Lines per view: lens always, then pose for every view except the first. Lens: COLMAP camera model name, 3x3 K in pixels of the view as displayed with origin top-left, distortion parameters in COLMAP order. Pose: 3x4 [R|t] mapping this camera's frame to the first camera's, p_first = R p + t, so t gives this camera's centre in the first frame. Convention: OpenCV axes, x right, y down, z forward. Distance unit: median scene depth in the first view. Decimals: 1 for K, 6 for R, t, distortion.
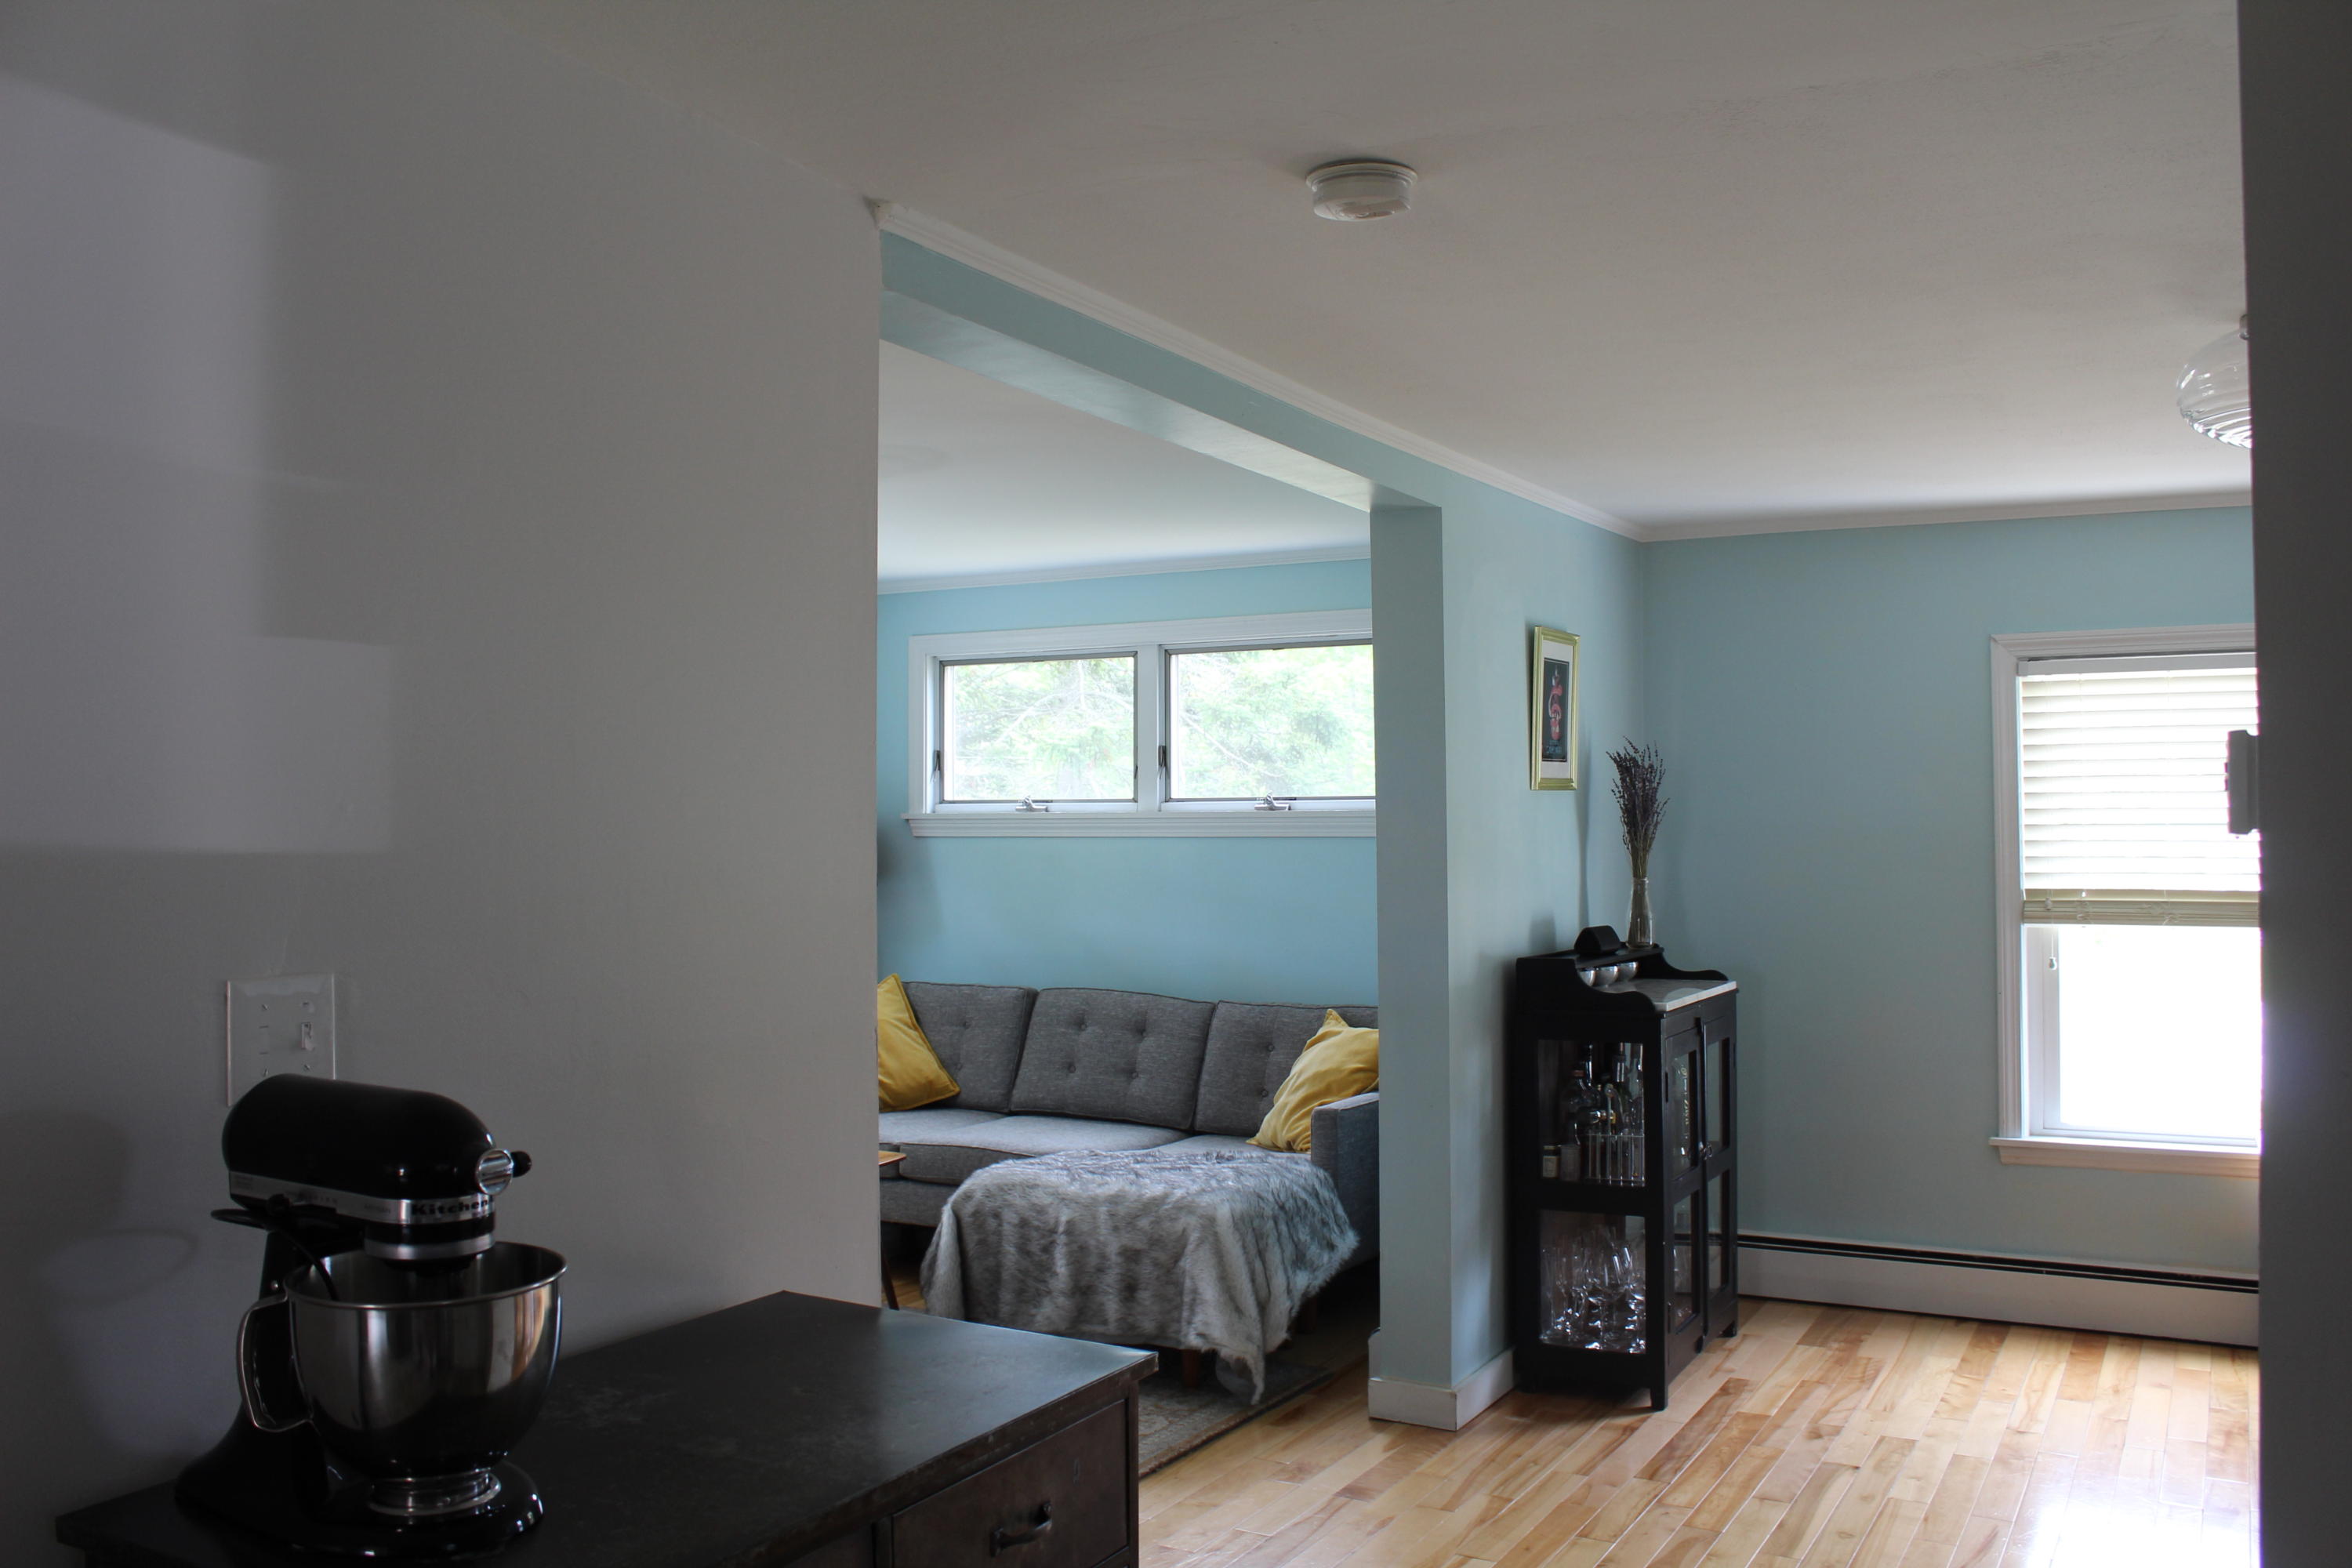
lens RADIAL K [[2013.8, 0, 1172.1], [0, 2013.8, 796.7], [0, 0, 1]] dist [-0.091648, 0.024173]
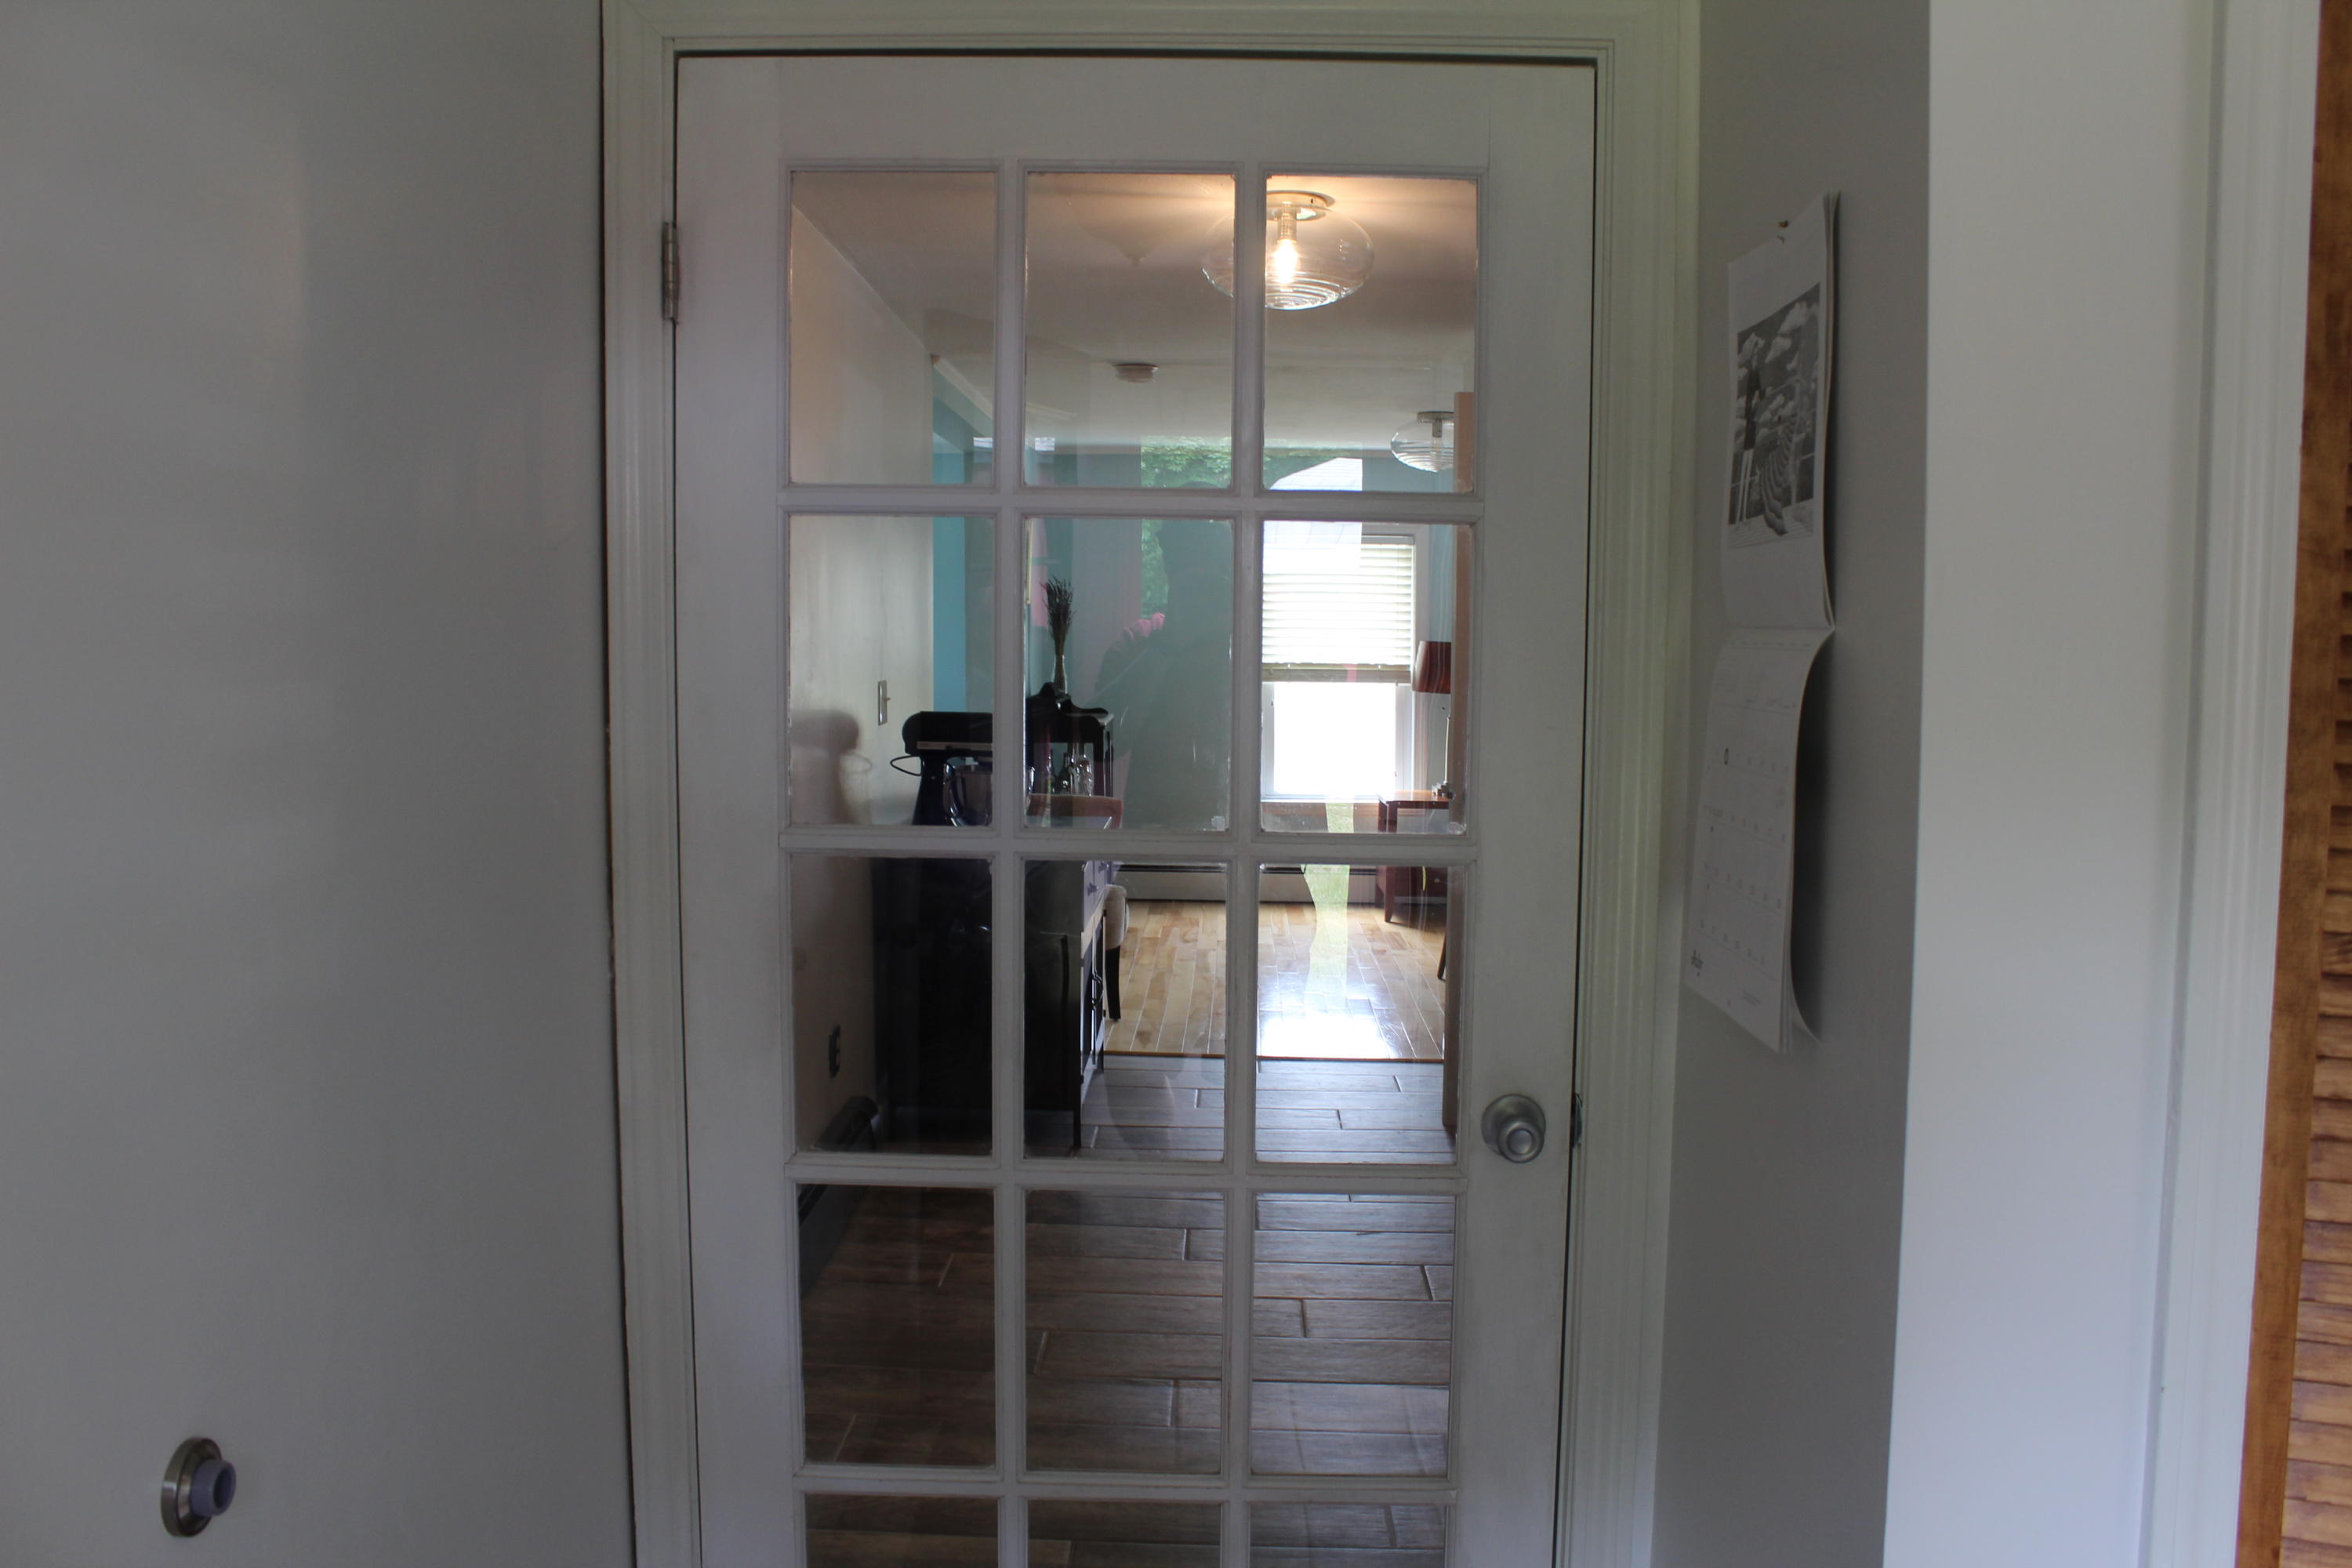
lens RADIAL K [[2013.8, 0, 1177.7], [0, 2013.8, 783.2], [0, 0, 1]] dist [-0.091648, 0.024173]
pose [[0.891610, -0.025764, 0.452071, -0.491525], [-0.018606, 0.995452, 0.093429, -0.014656], [-0.452422, -0.091713, 0.887075, -0.634482]]
